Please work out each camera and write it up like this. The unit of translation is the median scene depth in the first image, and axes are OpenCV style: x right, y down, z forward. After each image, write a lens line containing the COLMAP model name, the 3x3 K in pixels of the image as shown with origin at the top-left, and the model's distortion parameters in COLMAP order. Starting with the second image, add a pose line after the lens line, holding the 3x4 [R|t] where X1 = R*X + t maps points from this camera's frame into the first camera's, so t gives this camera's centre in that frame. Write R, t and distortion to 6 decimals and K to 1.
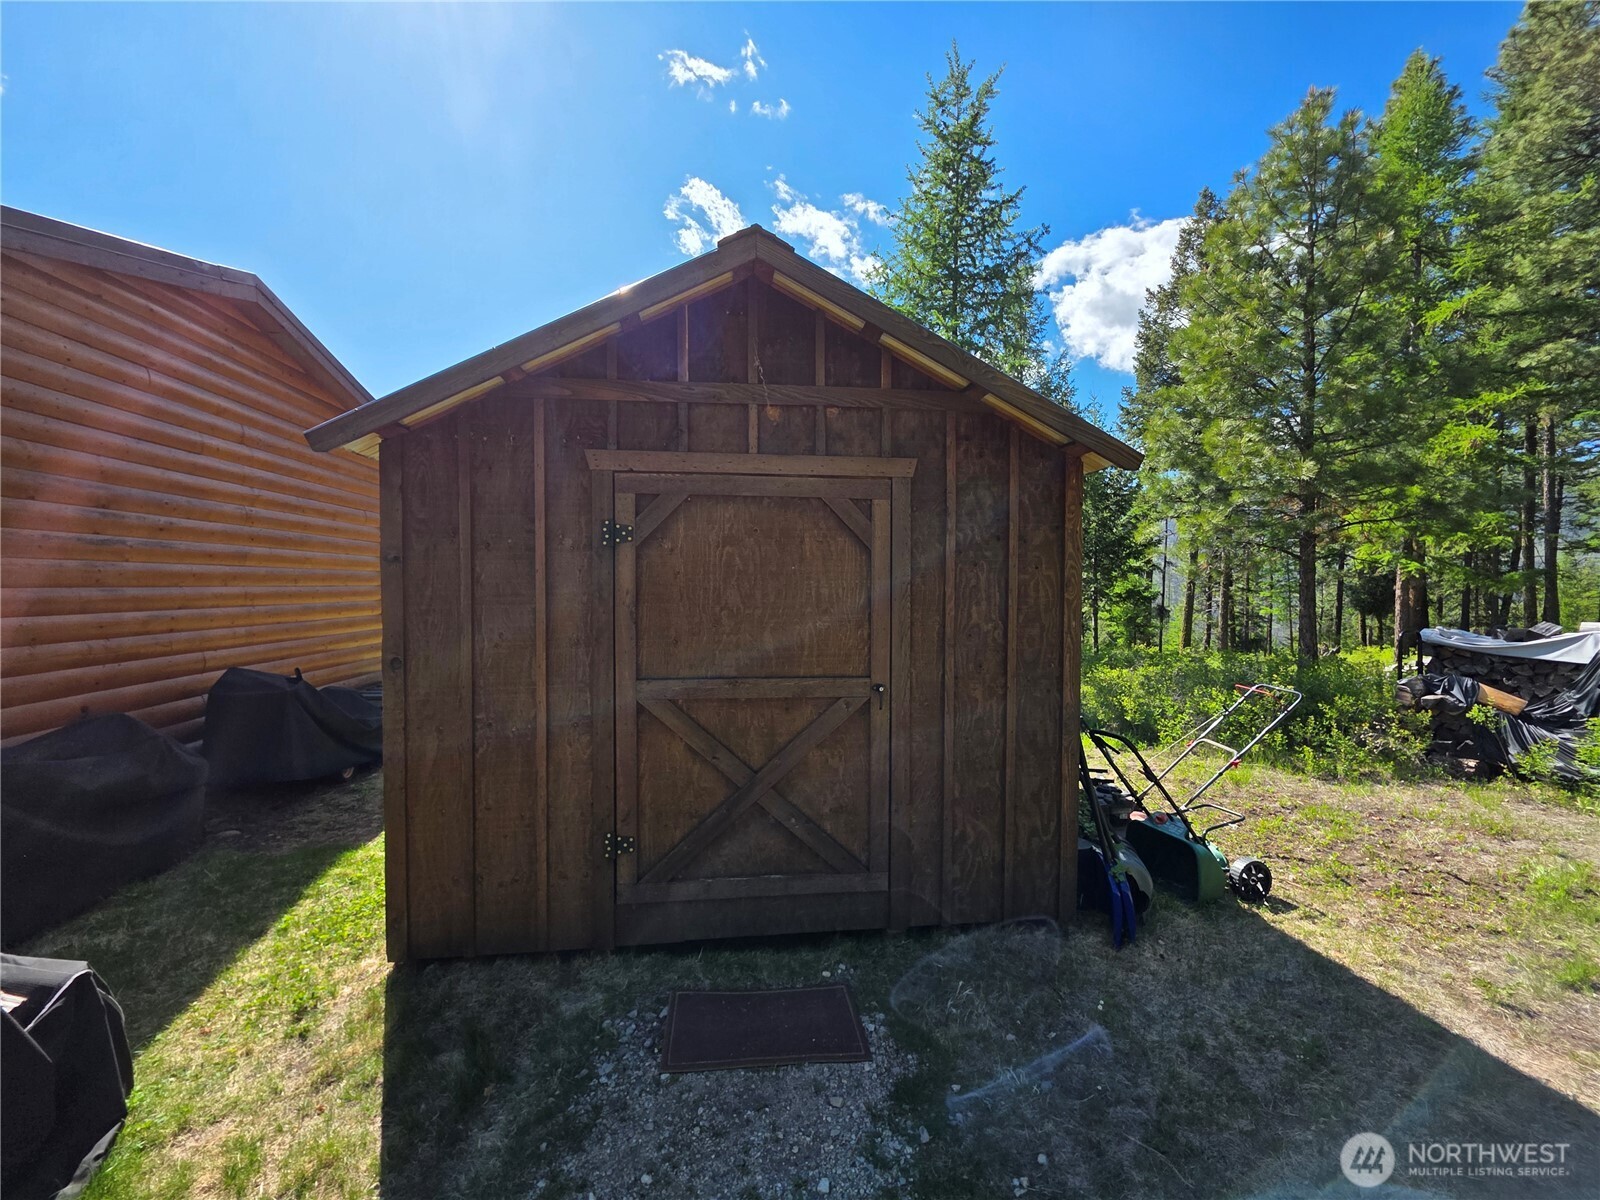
lens RADIAL K [[639.3, 0, 796.9], [0, 639.3, 603.7], [0, 0, 1]] dist [0.000518, -0.000036]
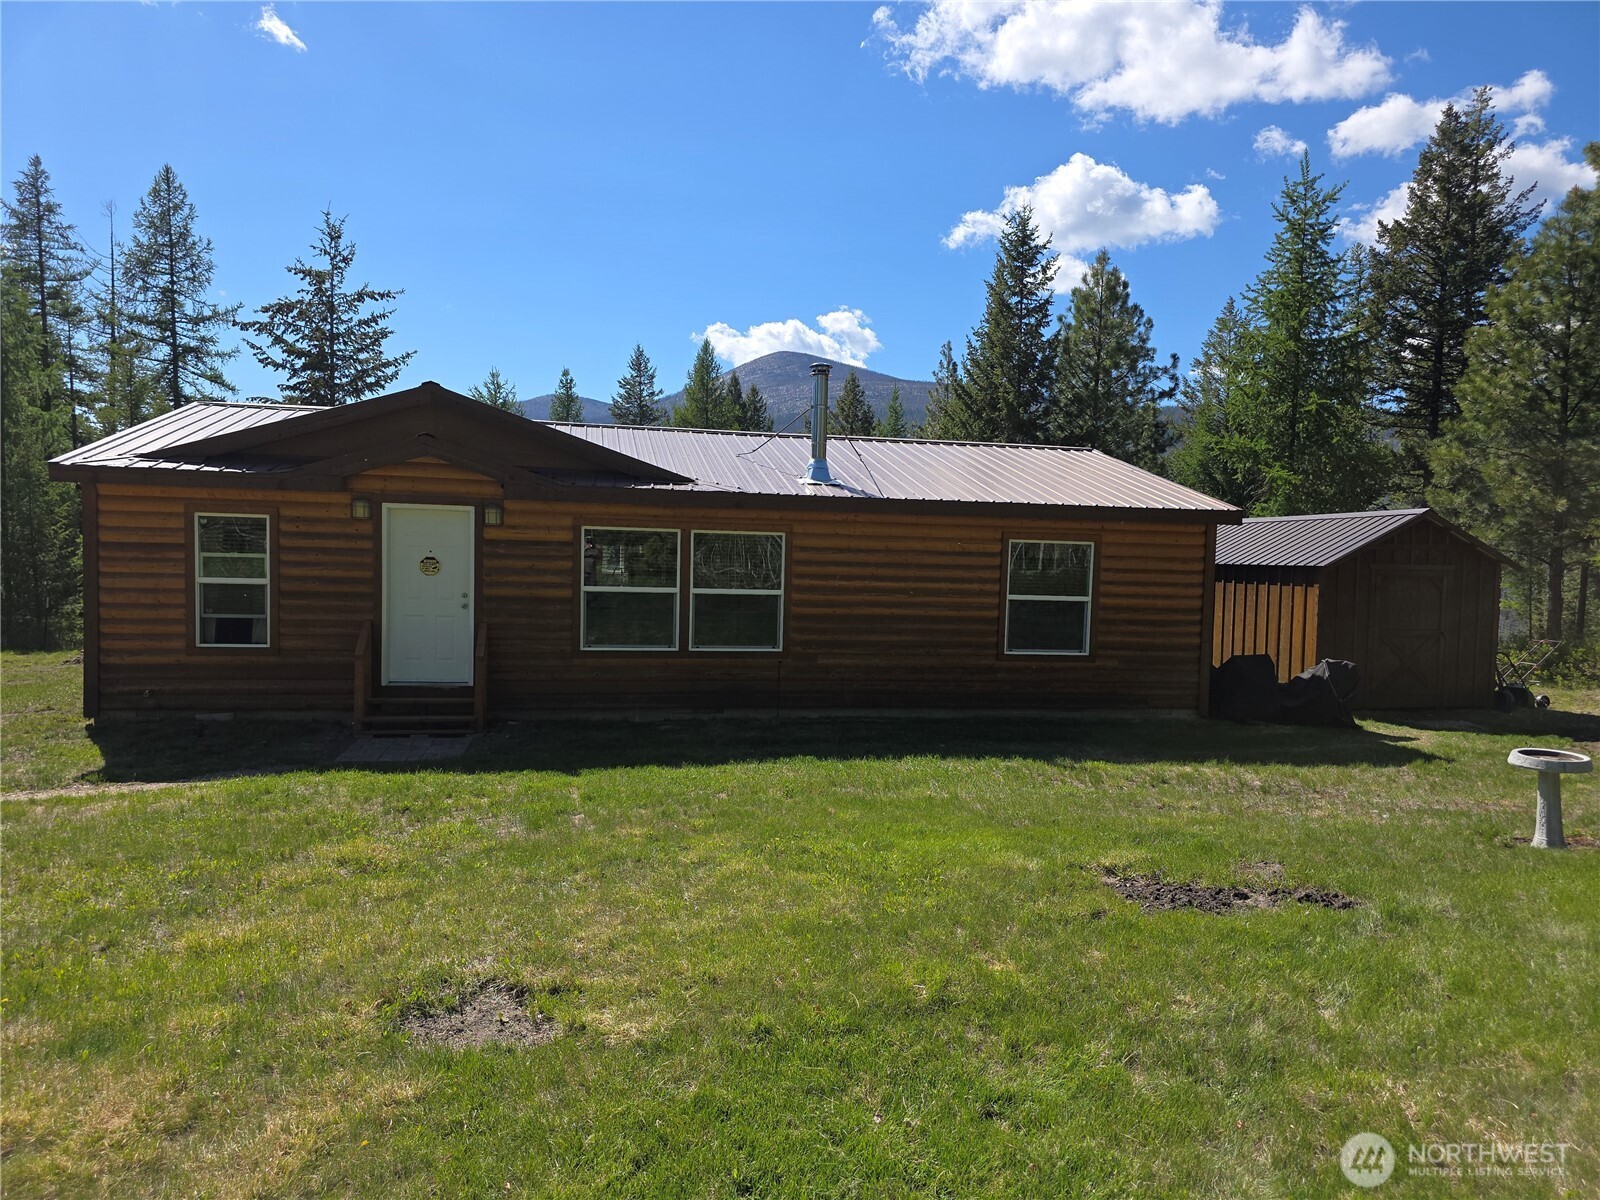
lens RADIAL K [[1055.1, 0, 798.2], [0, 1055.1, 616.6], [0, 0, 1]] dist [0.039860, -0.049877]
pose [[0.997805, 0.008451, 0.065682, -0.967547], [-0.010708, 0.999362, 0.034083, -0.029633], [-0.065352, -0.034711, 0.997258, -1.160184]]
